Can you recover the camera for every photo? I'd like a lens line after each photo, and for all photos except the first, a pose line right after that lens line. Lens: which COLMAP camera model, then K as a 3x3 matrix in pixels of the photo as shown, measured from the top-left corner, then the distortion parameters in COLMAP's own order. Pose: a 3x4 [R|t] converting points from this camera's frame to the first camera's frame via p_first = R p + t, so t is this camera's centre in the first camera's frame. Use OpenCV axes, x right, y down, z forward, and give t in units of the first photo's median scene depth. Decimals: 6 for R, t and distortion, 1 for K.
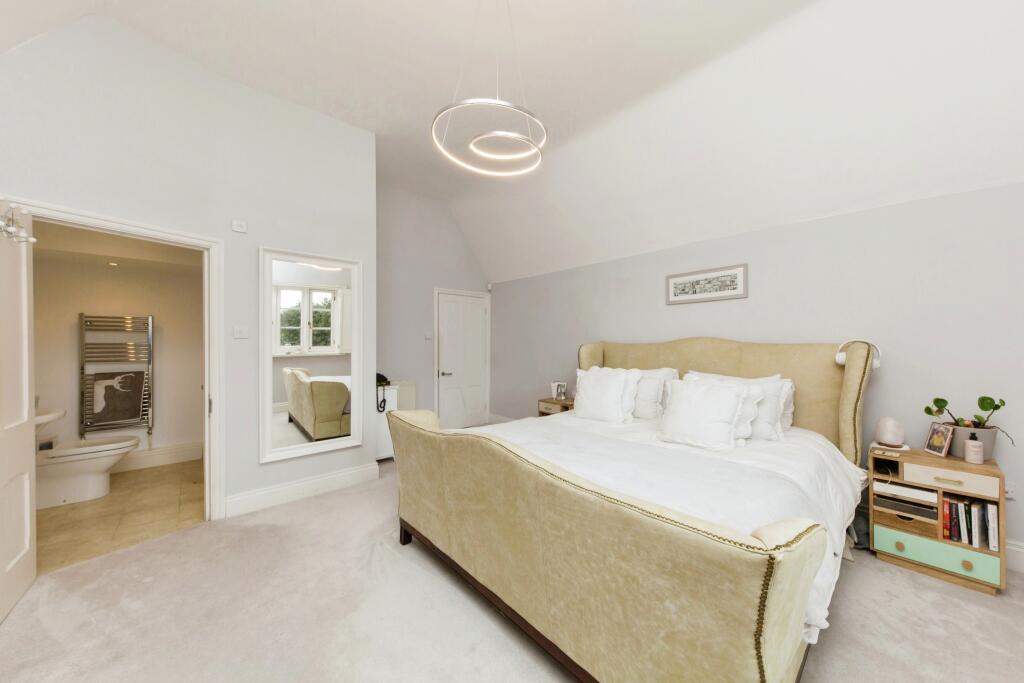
lens RADIAL K [[356.9, 0, 521.5], [0, 356.9, 344.4], [0, 0, 1]] dist [-0.000911, -0.000056]
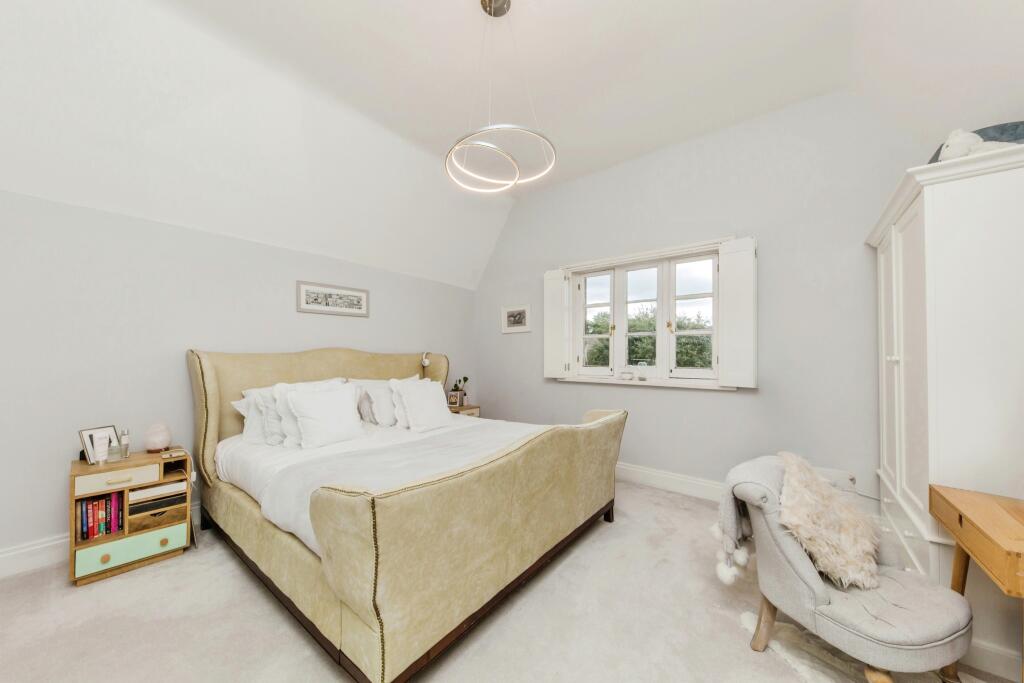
lens RADIAL K [[356.9, 0, 521.5], [0, 356.9, 344.4], [0, 0, 1]] dist [-0.000911, -0.000056]
pose [[-0.201581, 0.019213, 0.979283, -2.015145], [-0.012200, 0.999681, -0.022124, -0.039755], [-0.979396, -0.016407, -0.201282, 2.026728]]
